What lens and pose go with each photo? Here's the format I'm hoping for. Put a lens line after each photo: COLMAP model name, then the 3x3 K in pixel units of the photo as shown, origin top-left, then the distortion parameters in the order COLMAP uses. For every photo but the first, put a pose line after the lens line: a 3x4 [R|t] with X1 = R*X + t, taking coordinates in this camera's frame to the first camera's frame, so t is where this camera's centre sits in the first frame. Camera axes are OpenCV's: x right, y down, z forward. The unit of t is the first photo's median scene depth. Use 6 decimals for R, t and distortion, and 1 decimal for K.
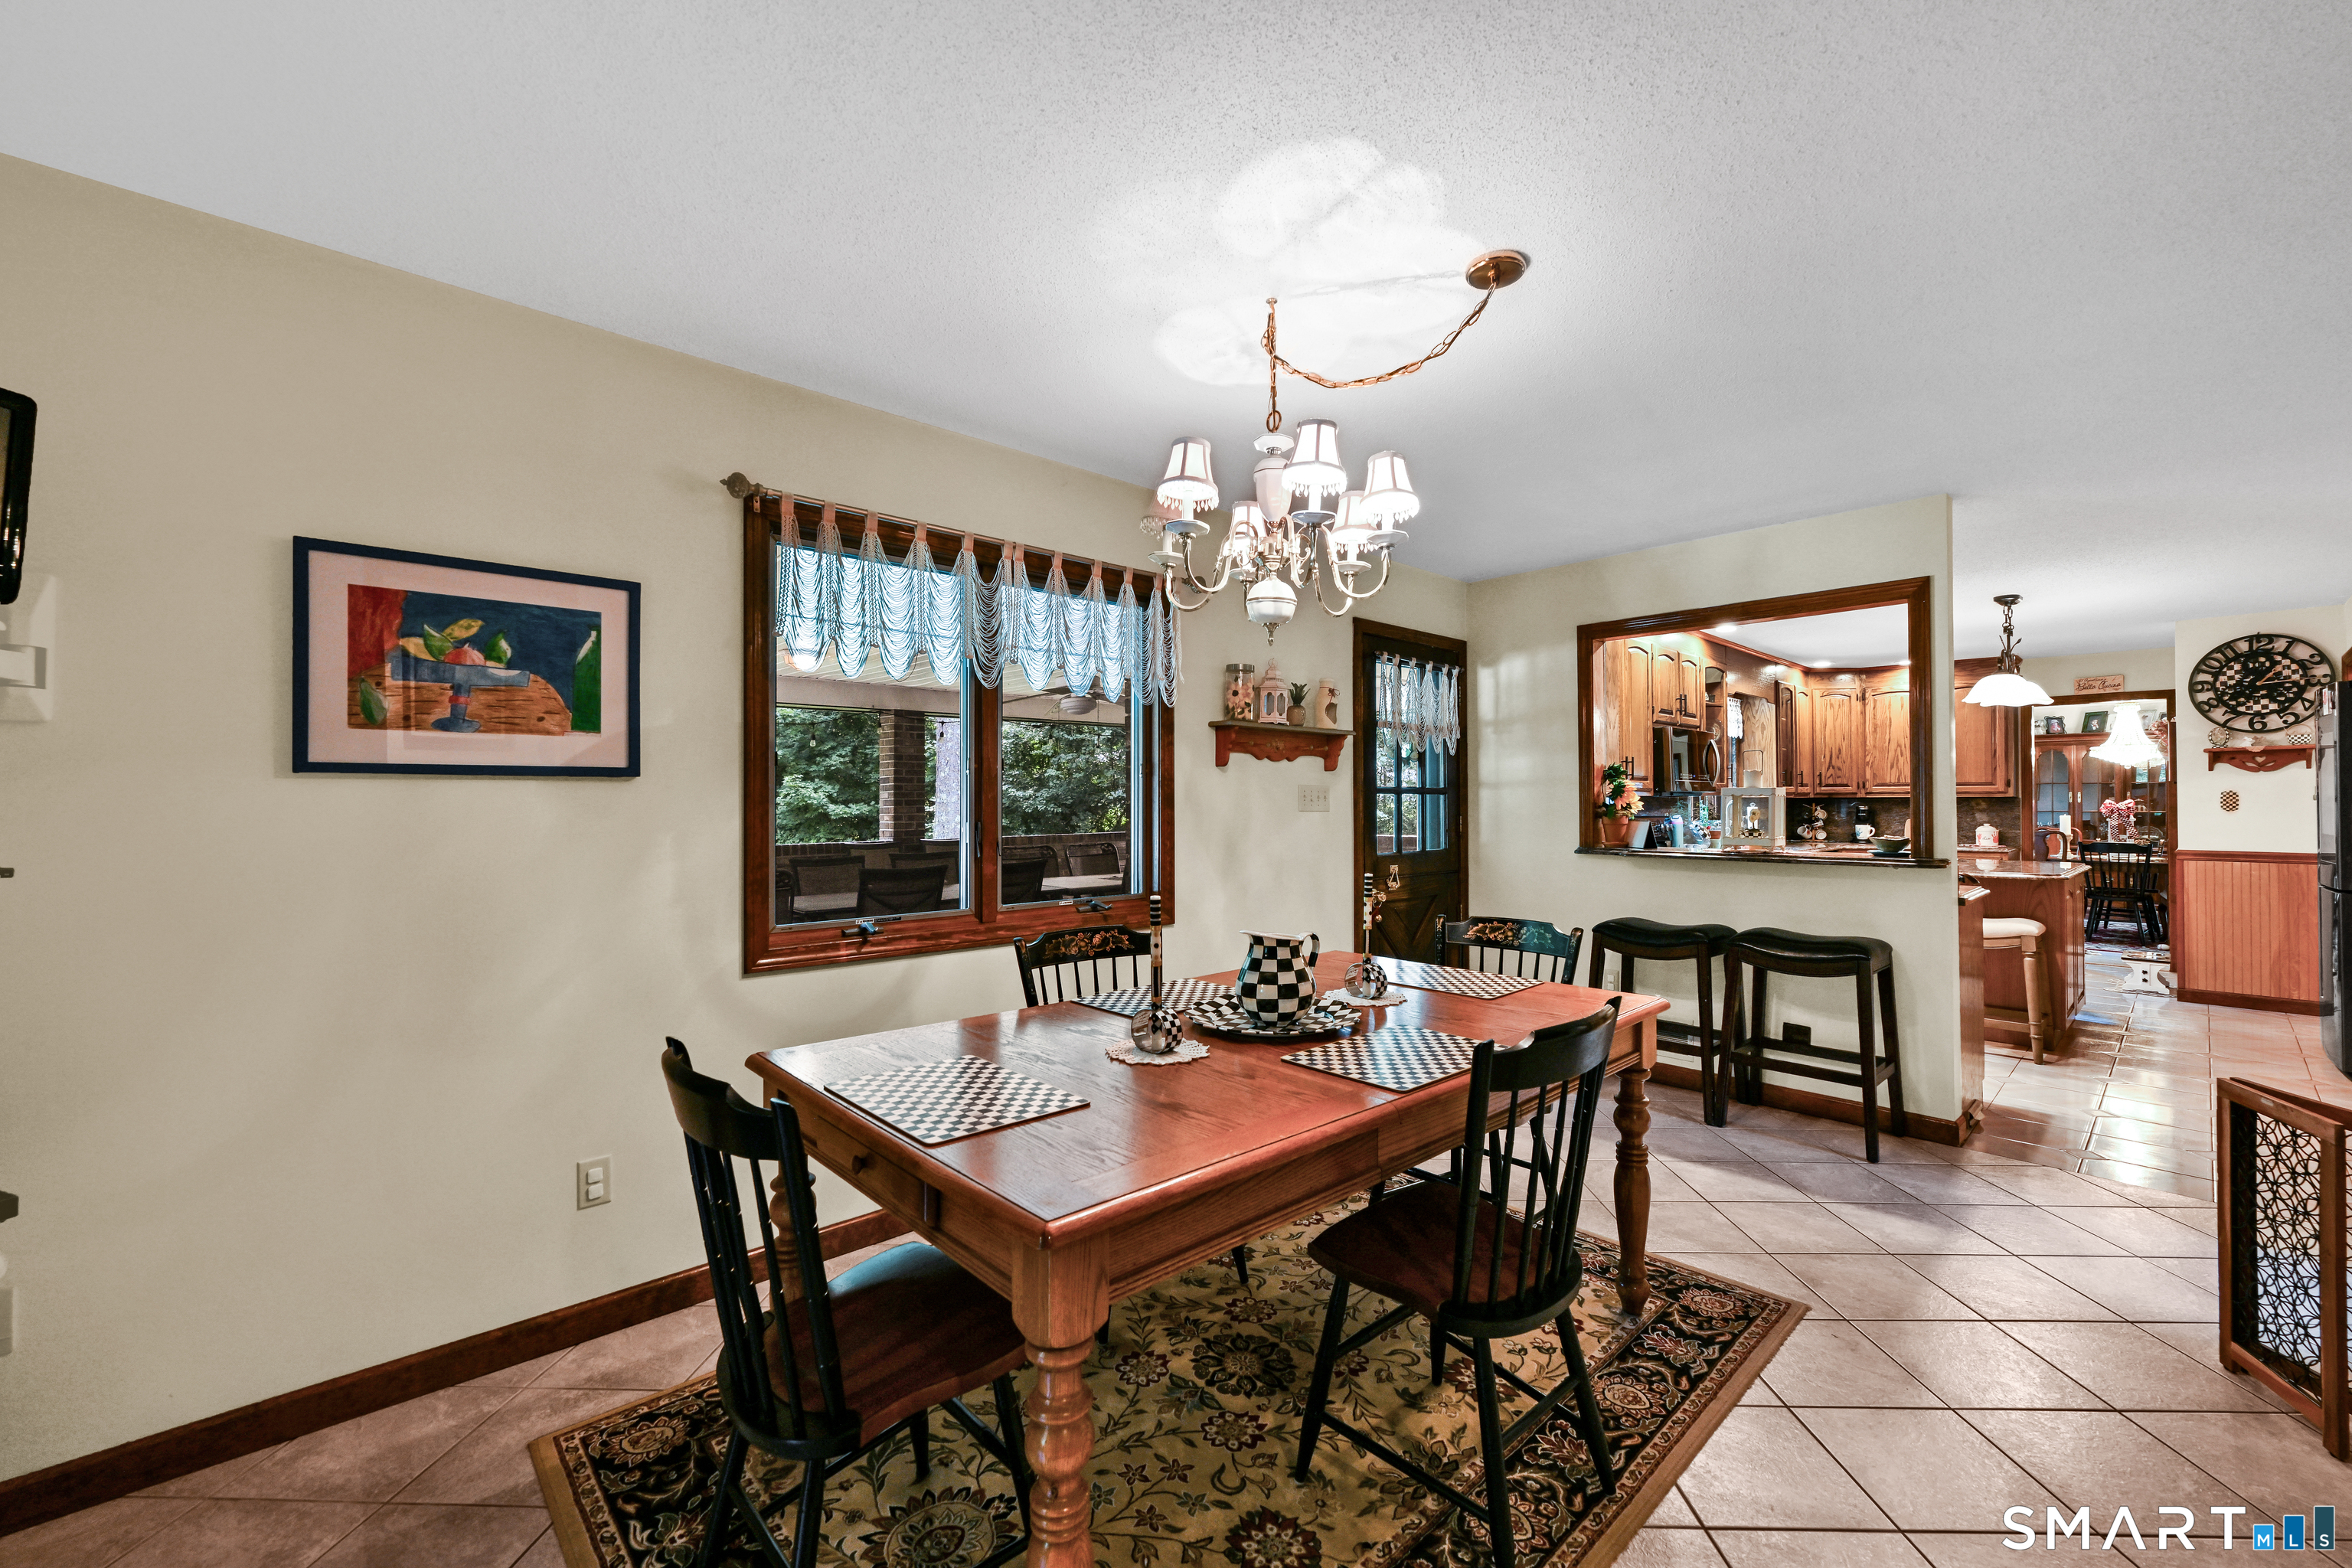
lens RADIAL K [[930.1, 0, 1178.8], [0, 930.1, 786.9], [0, 0, 1]] dist [-0.001851, -0.000187]
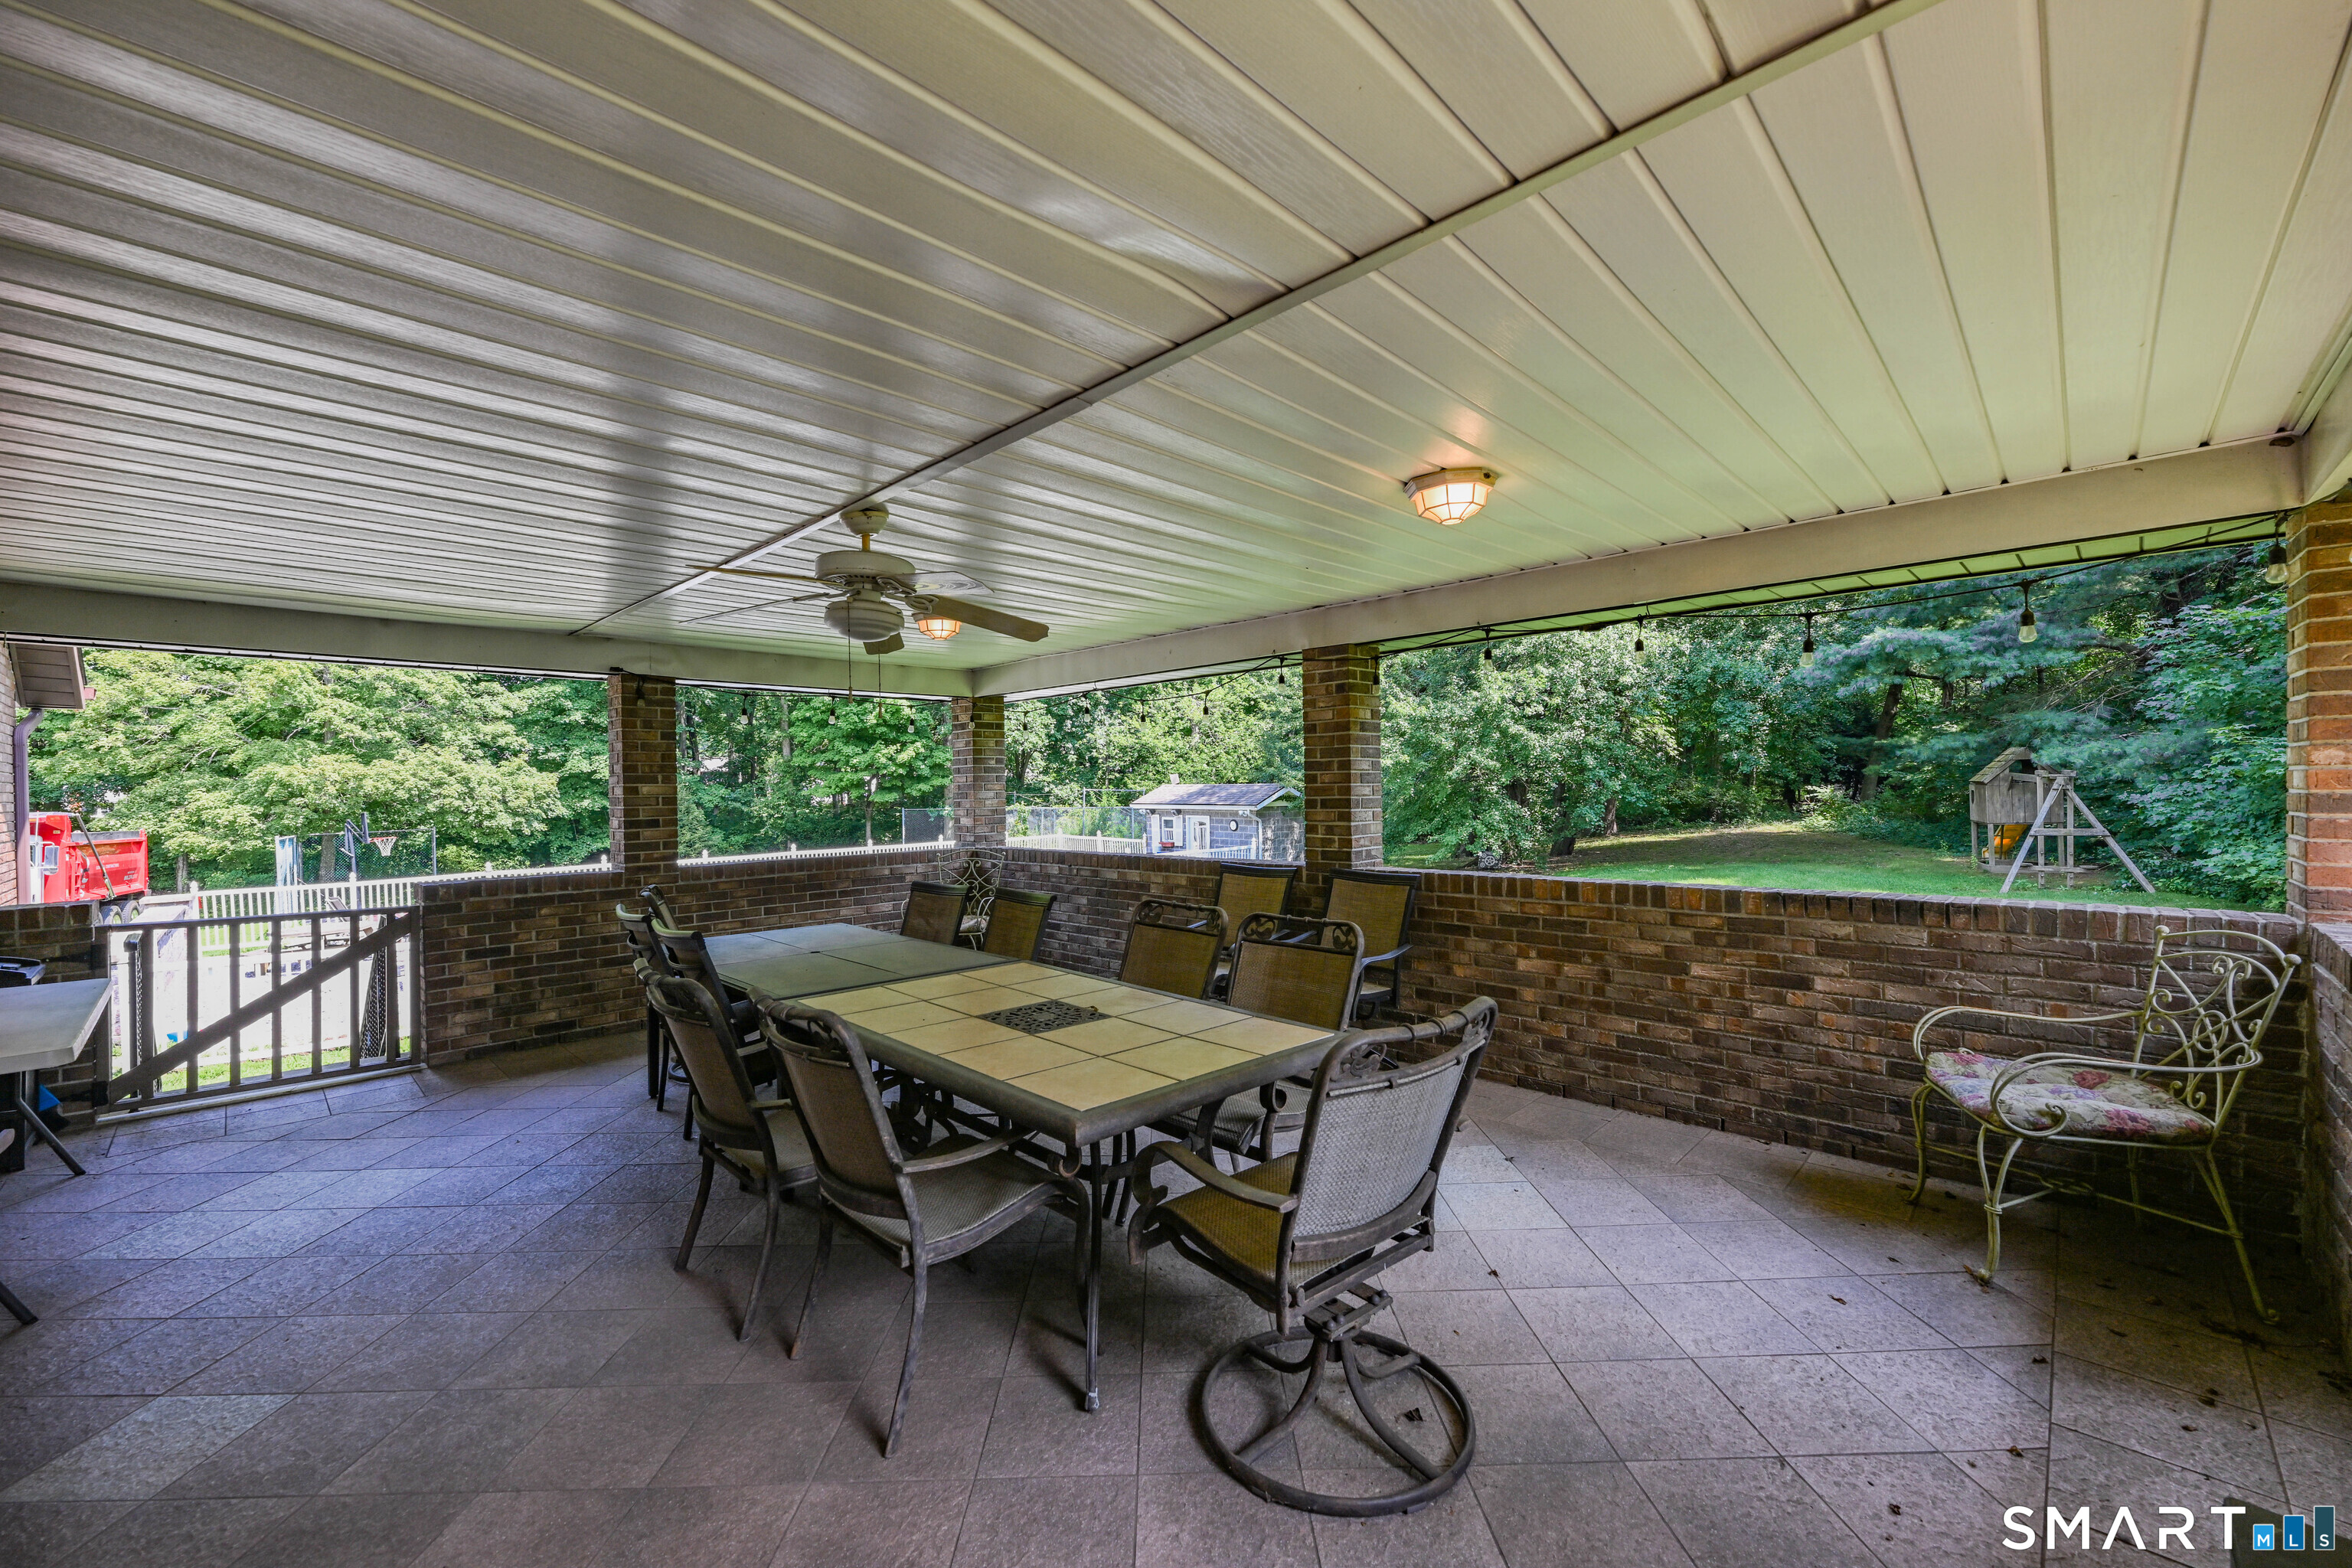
lens RADIAL K [[930.1, 0, 1178.8], [0, 930.1, 786.9], [0, 0, 1]] dist [-0.001851, -0.000187]
pose [[0.061624, 0.008026, -0.998067, 0.094091], [0.031495, 0.999454, 0.009982, -0.000855], [0.997602, -0.032049, 0.061338, 0.281101]]
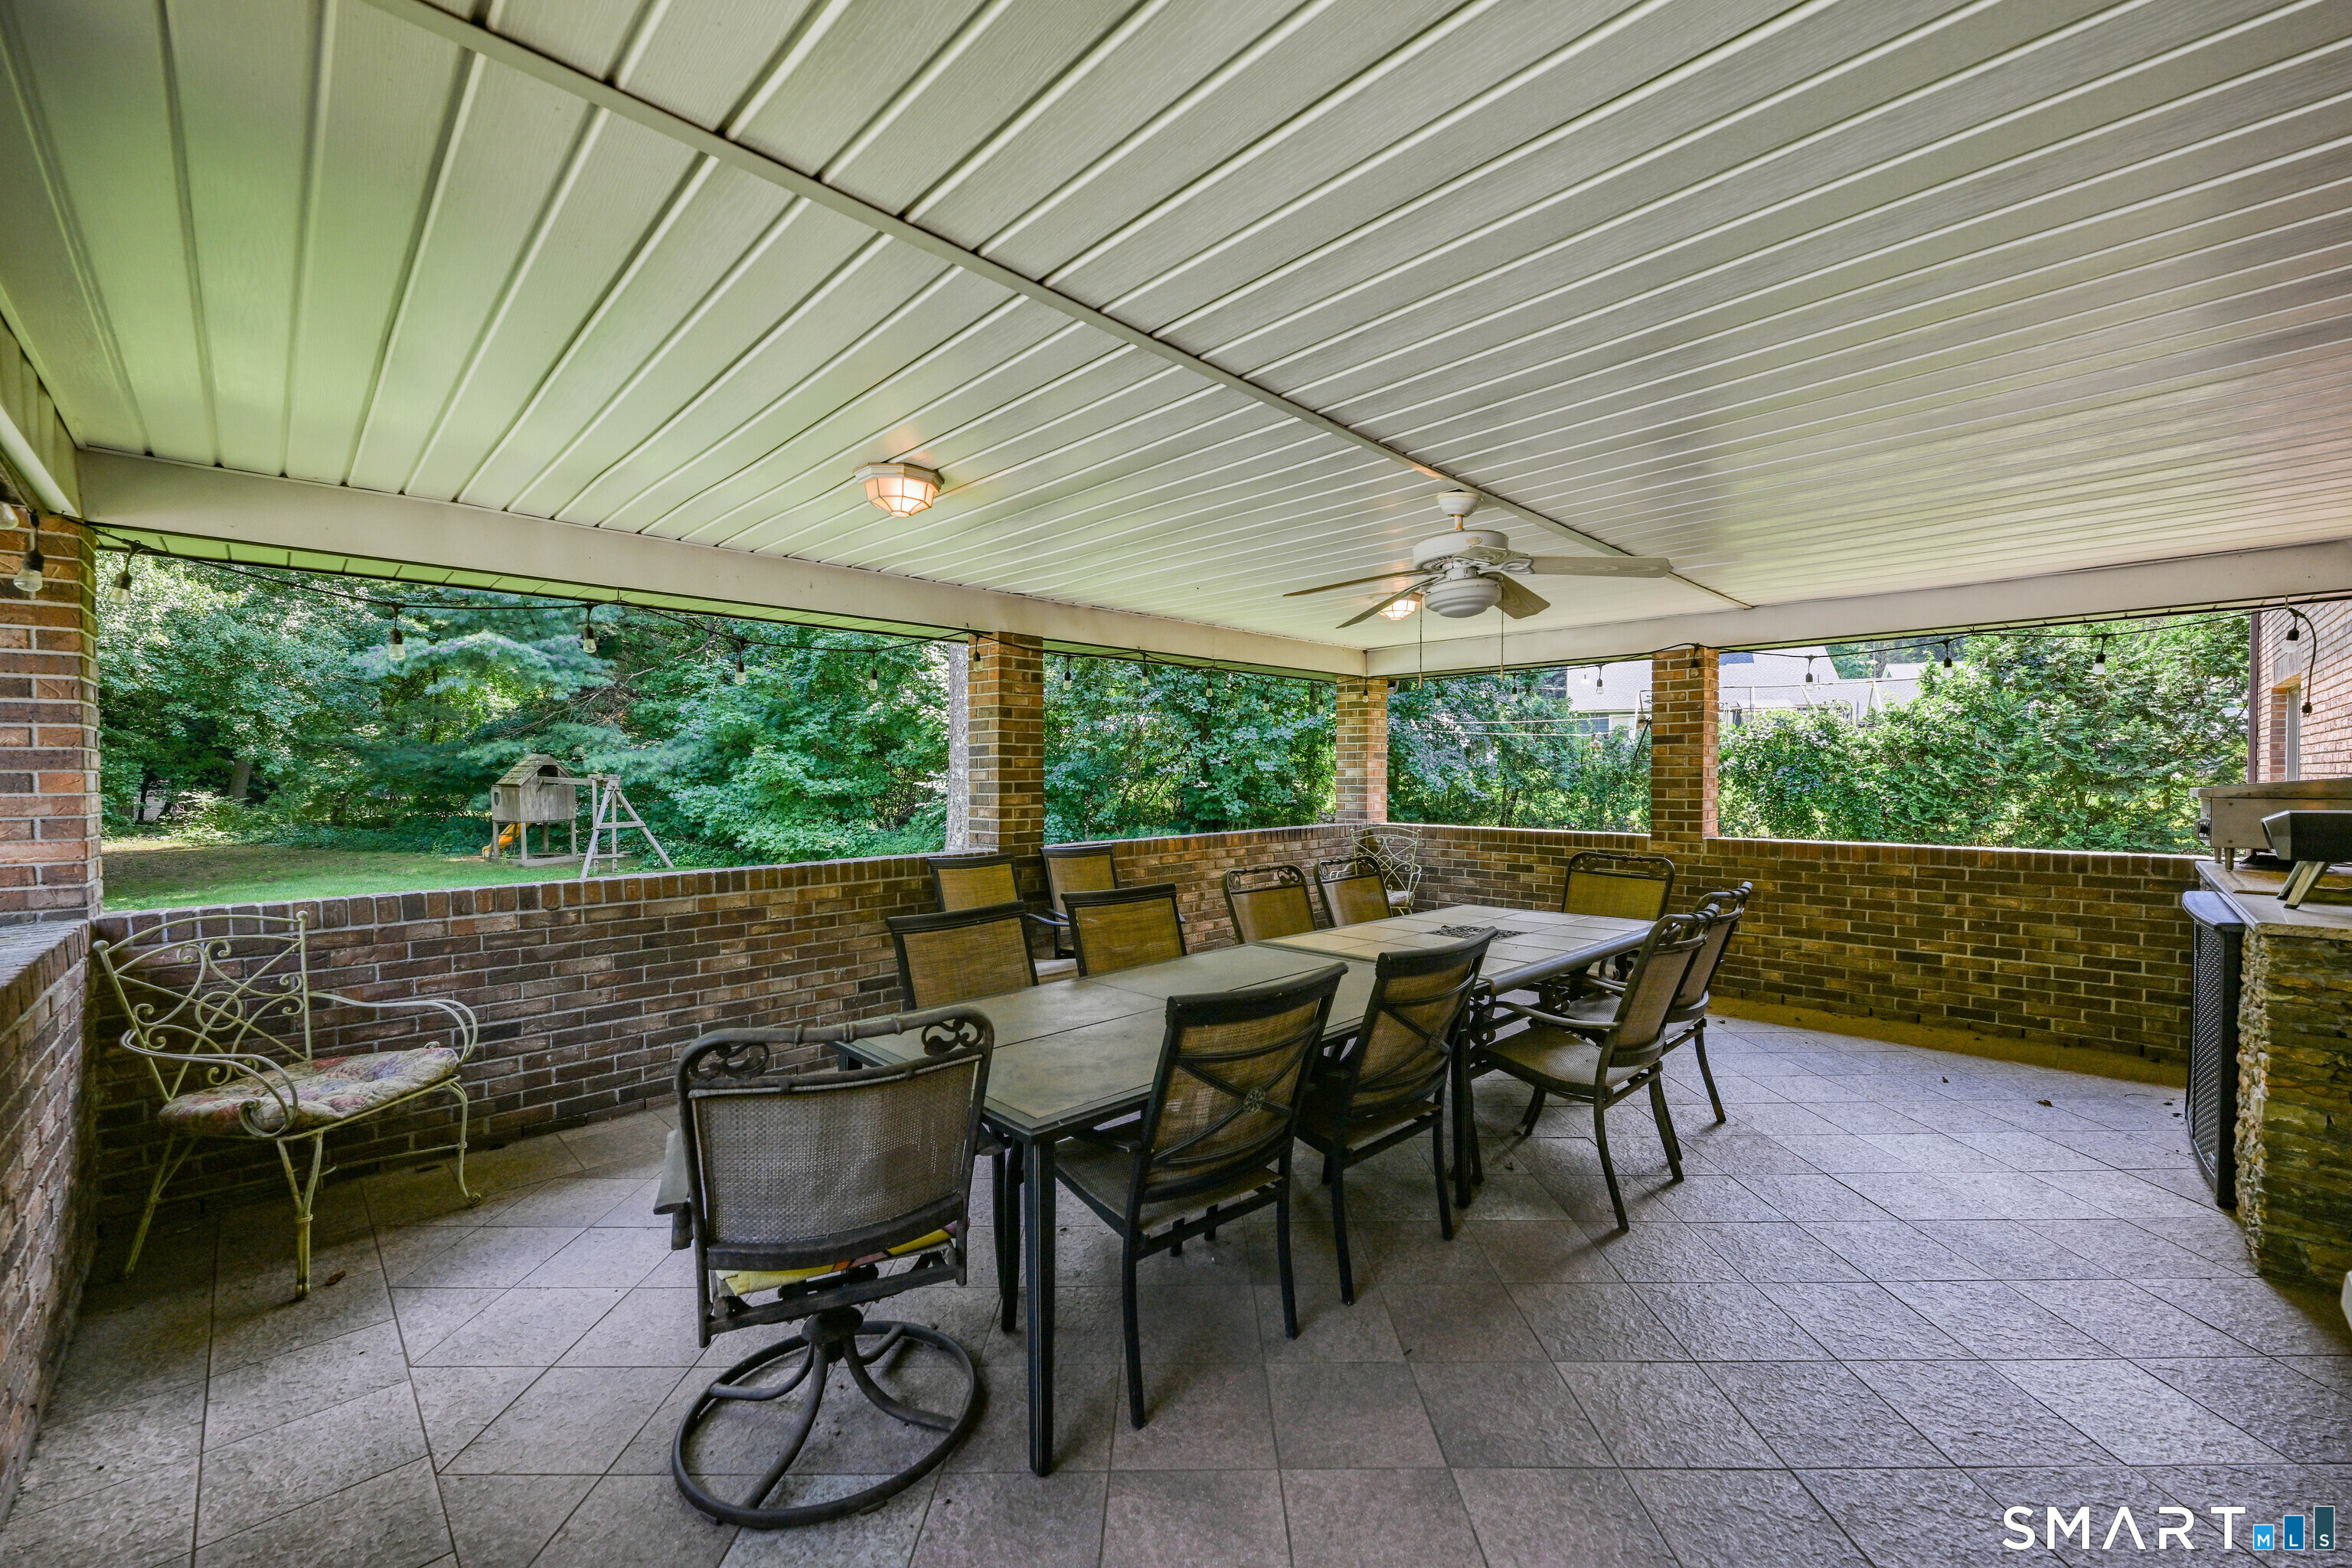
lens RADIAL K [[930.1, 0, 1178.8], [0, 930.1, 786.9], [0, 0, 1]] dist [-0.001851, -0.000187]
pose [[0.999050, 0.001197, 0.043559, -0.069182], [-0.002466, 0.999574, 0.029090, -0.000438], [-0.043506, -0.029170, 0.998627, 0.126828]]
